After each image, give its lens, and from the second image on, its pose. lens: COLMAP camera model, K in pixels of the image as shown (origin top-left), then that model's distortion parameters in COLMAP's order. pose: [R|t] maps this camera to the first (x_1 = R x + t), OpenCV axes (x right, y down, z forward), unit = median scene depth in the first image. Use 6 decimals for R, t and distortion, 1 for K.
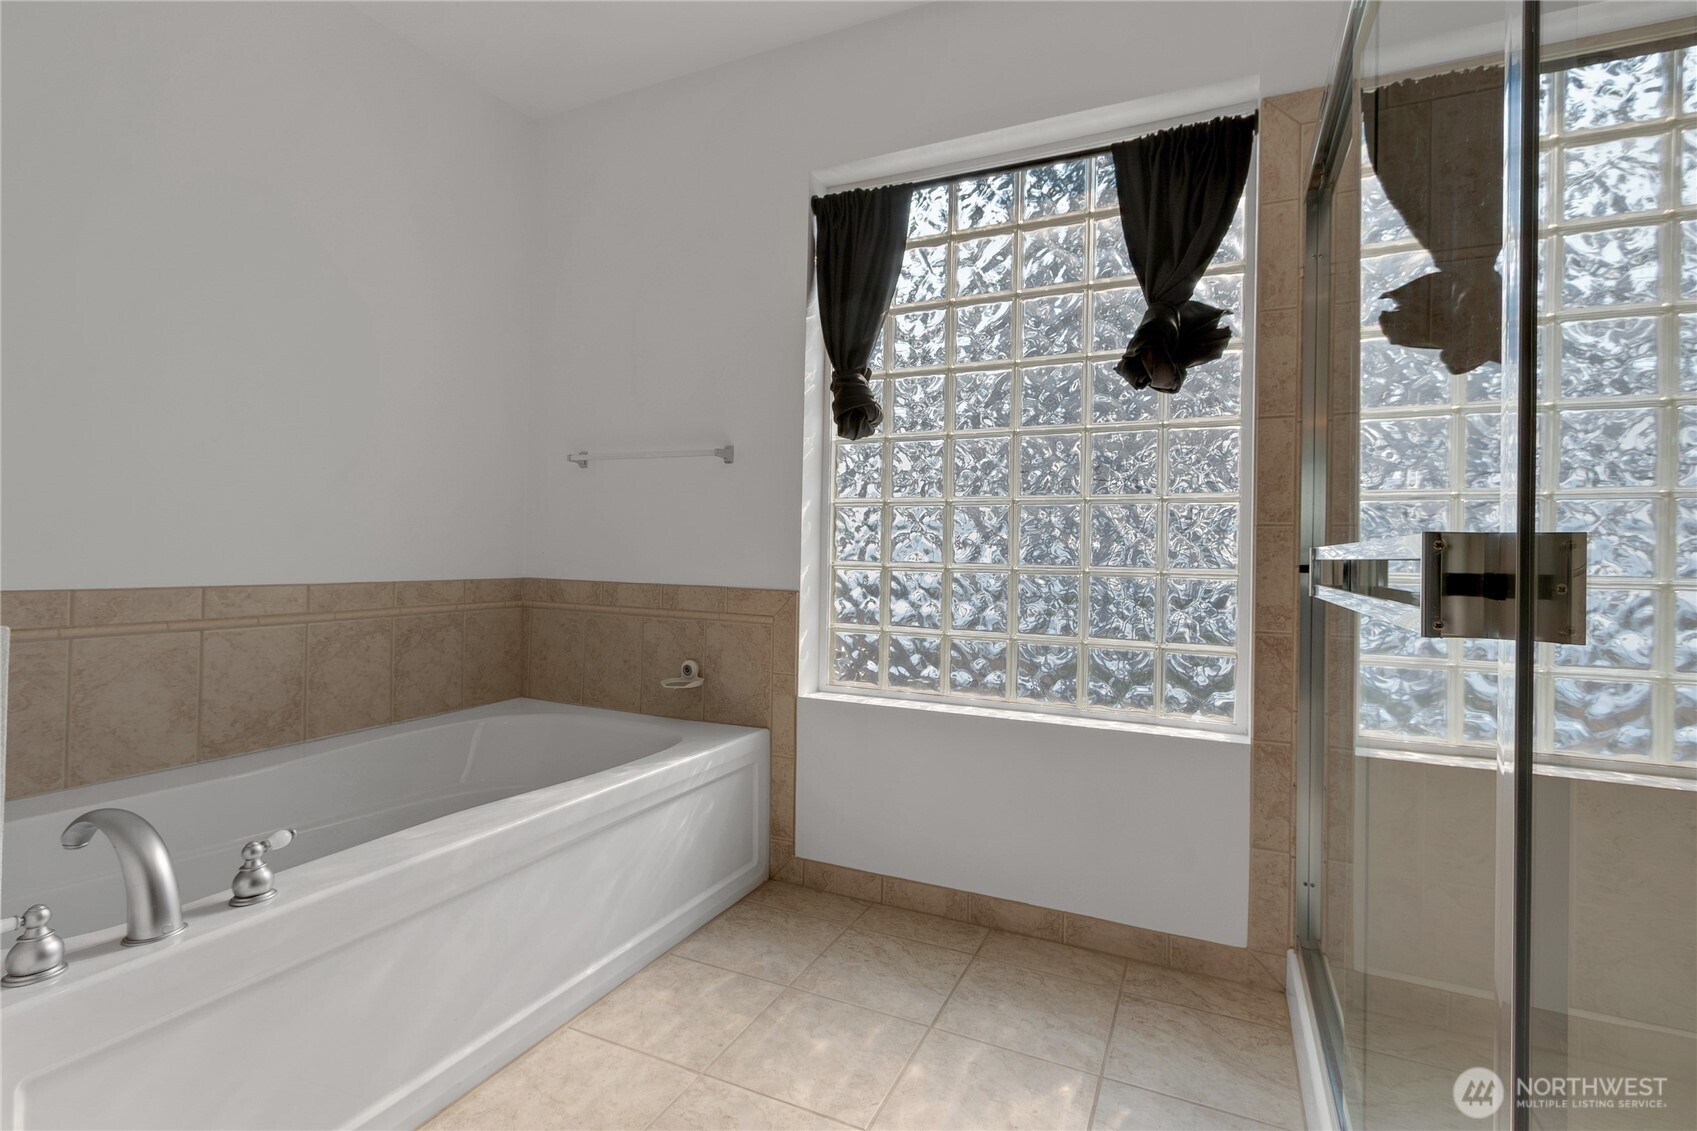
lens RADIAL K [[812.3, 0, 813.9], [0, 812.3, 538.5], [0, 0, 1]] dist [-0.002387, -0.000960]
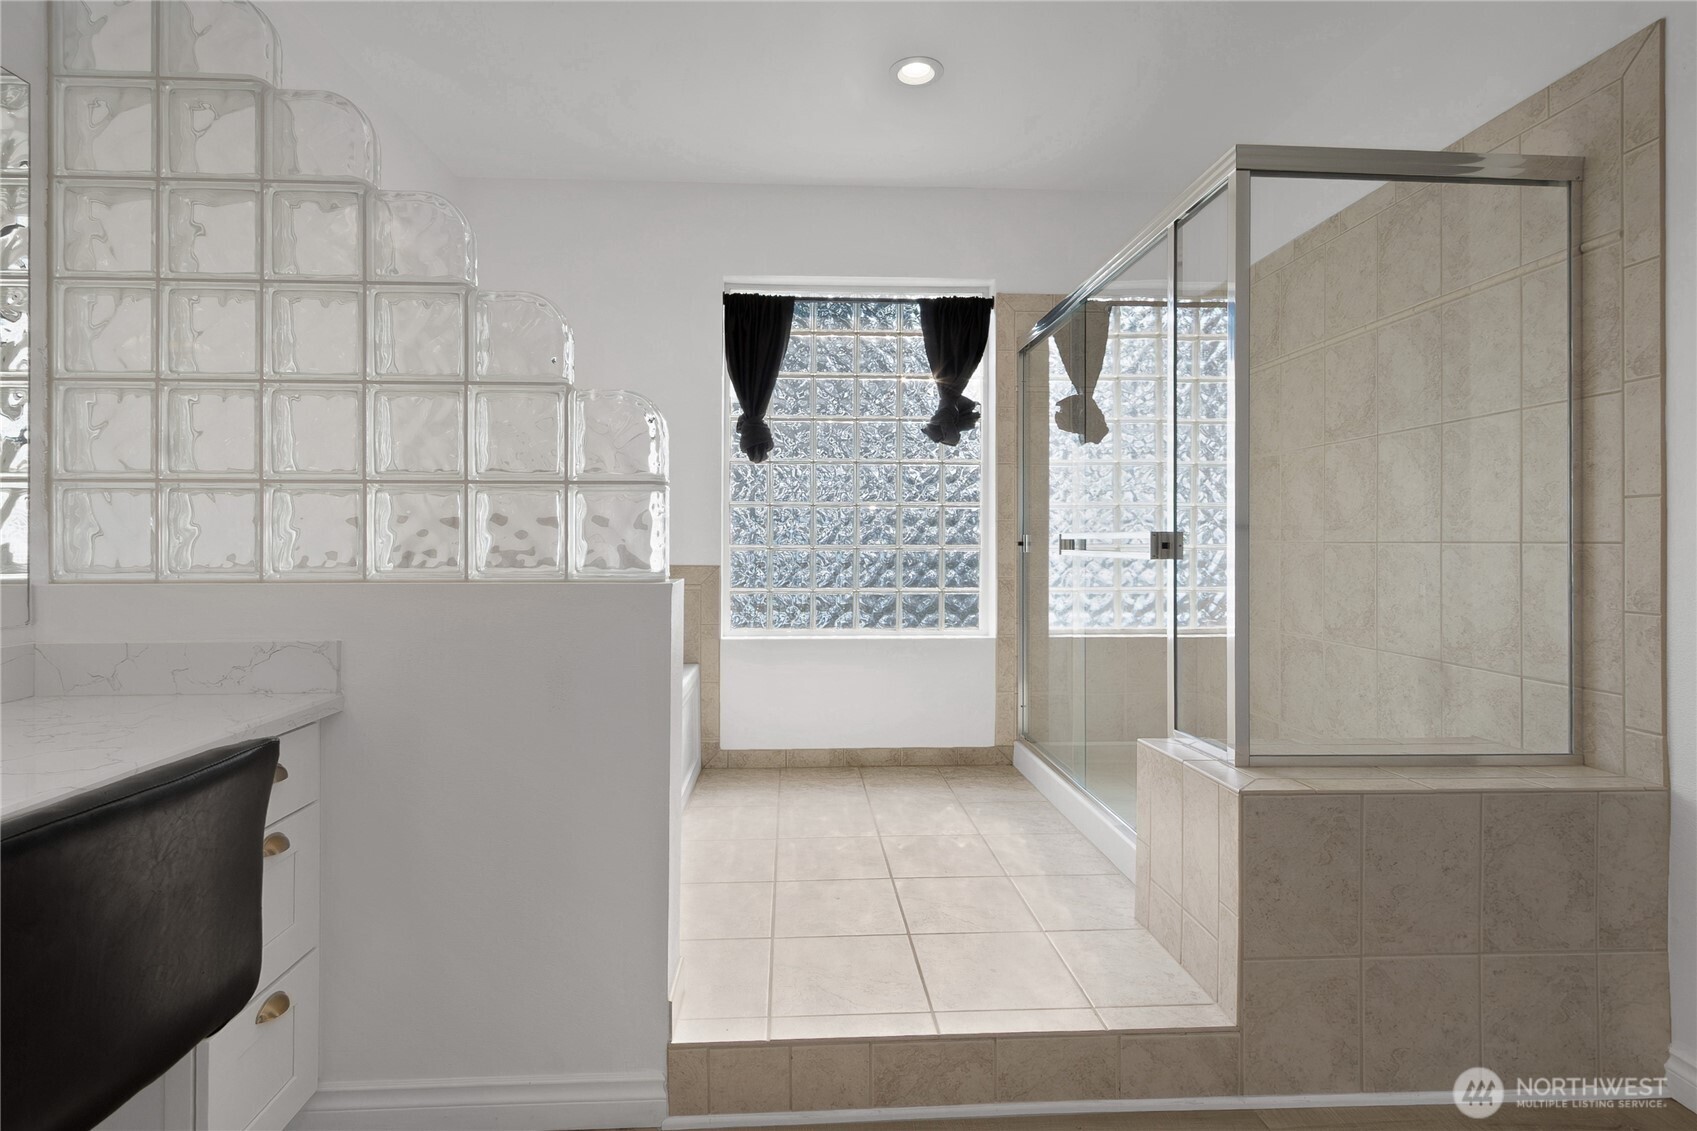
lens RADIAL K [[841.3, 0, 836.0], [0, 841.3, 524.5], [0, 0, 1]] dist [-0.001447, -0.000506]
pose [[0.870493, -0.005058, 0.492154, -0.694266], [0.003547, 0.999986, 0.004003, -0.016771], [-0.492167, -0.001739, 0.870499, -0.481741]]
